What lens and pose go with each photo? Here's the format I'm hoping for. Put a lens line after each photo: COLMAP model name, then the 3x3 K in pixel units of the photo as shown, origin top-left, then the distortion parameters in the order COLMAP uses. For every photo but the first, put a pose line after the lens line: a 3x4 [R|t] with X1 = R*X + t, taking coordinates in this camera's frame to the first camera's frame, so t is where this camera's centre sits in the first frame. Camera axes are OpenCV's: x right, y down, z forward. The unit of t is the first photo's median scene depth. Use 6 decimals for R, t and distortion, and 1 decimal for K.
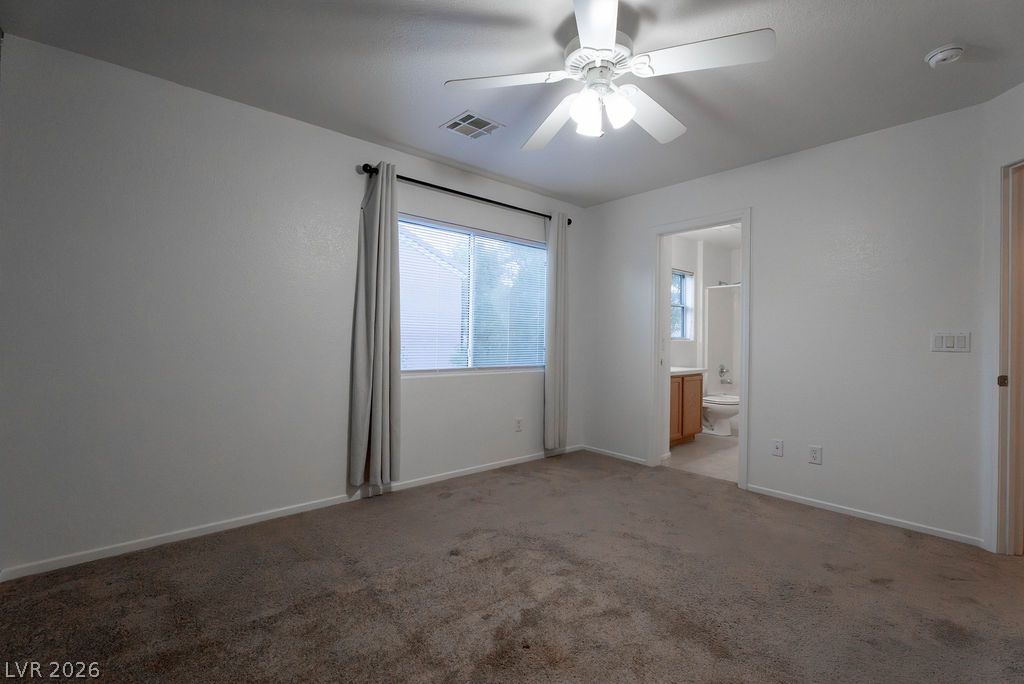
lens RADIAL K [[456.3, 0, 503.7], [0, 456.3, 338.6], [0, 0, 1]] dist [-0.002490, 0.001156]
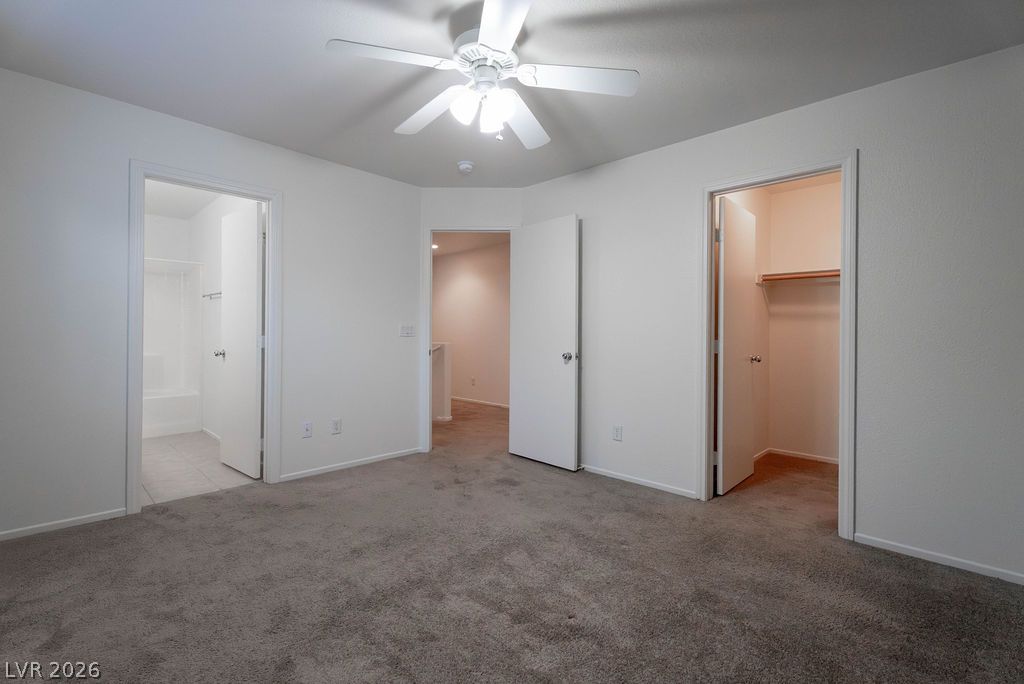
lens RADIAL K [[456.3, 0, 511.1], [0, 456.3, 338.3], [0, 0, 1]] dist [-0.002490, 0.001156]
pose [[-0.075378, -0.038549, 0.996410, -0.552744], [-0.011335, 0.999221, 0.037800, -0.025911], [-0.997091, -0.008445, -0.075756, 0.667404]]
